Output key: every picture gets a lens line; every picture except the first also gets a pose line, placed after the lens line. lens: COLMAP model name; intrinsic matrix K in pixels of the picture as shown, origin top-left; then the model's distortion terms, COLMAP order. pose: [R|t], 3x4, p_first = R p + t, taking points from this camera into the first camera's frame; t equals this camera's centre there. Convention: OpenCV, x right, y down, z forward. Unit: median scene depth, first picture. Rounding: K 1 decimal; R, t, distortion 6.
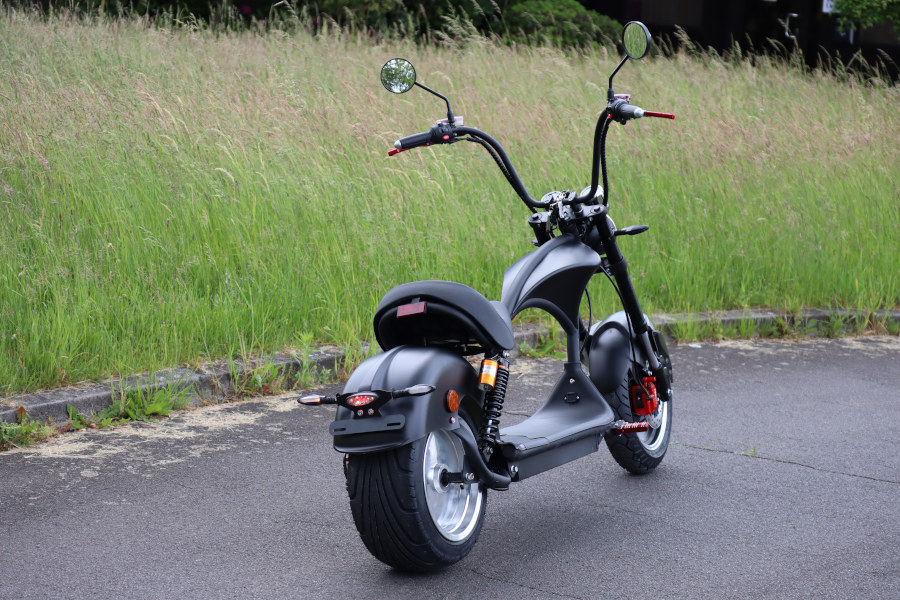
lens RADIAL K [[2183.5, 0, 457.2], [0, 2183.5, 295.8], [0, 0, 1]] dist [-0.203403, 0.000000]
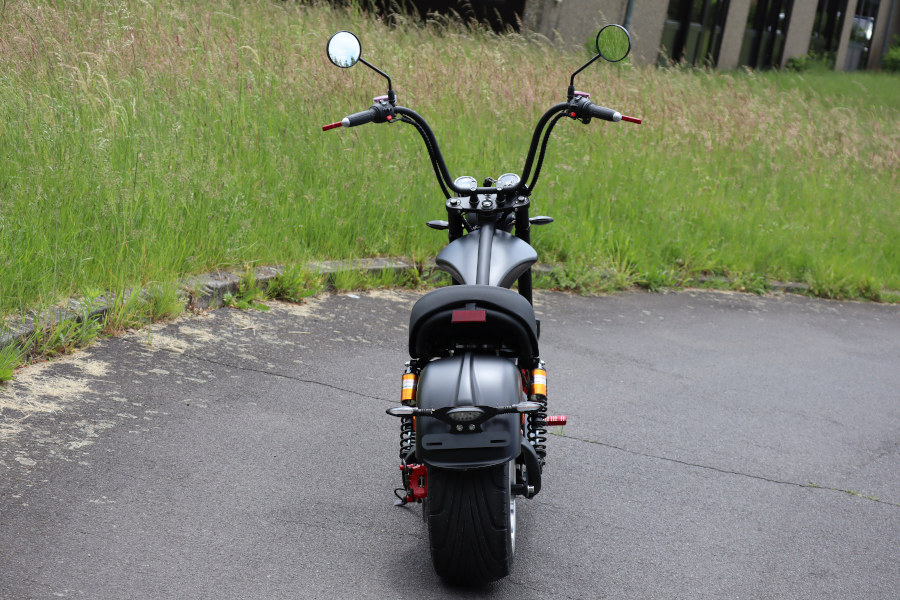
lens RADIAL K [[2183.5, 0, 449.6], [0, 2183.5, 301.8], [0, 0, 1]] dist [-0.203403, 0.000000]
pose [[0.915638, 0.040748, 0.399932, -0.363299], [-0.067462, 0.996316, 0.052943, -0.044058], [-0.396302, -0.075457, 0.915014, 0.098068]]
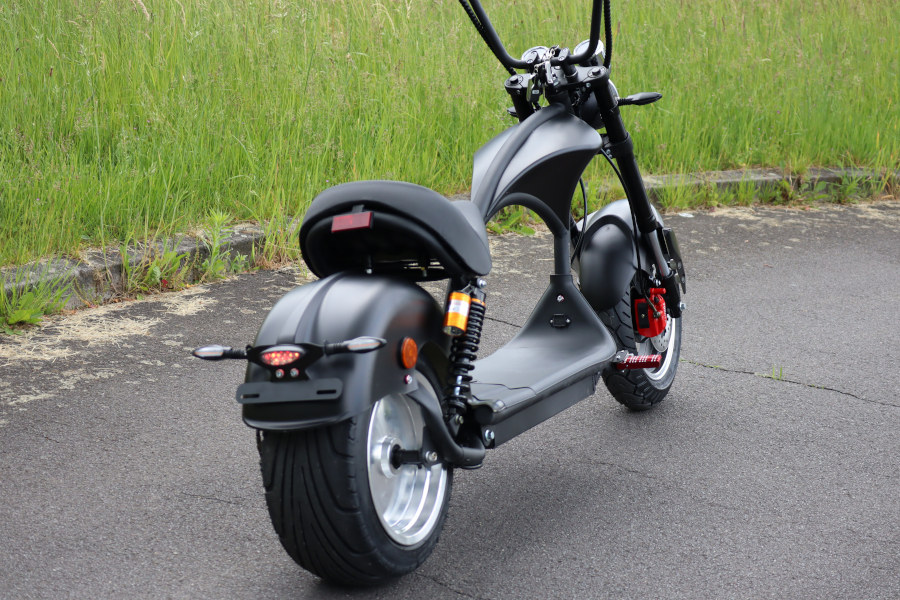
lens RADIAL K [[2183.5, 0, 441.3], [0, 2183.5, 304.5], [0, 0, 1]] dist [-0.203403, 0.000000]
pose [[0.999656, 0.007180, 0.025228, -0.008066], [-0.009528, 0.995505, 0.094229, -0.030102], [-0.024438, -0.094437, 0.995231, 0.242733]]
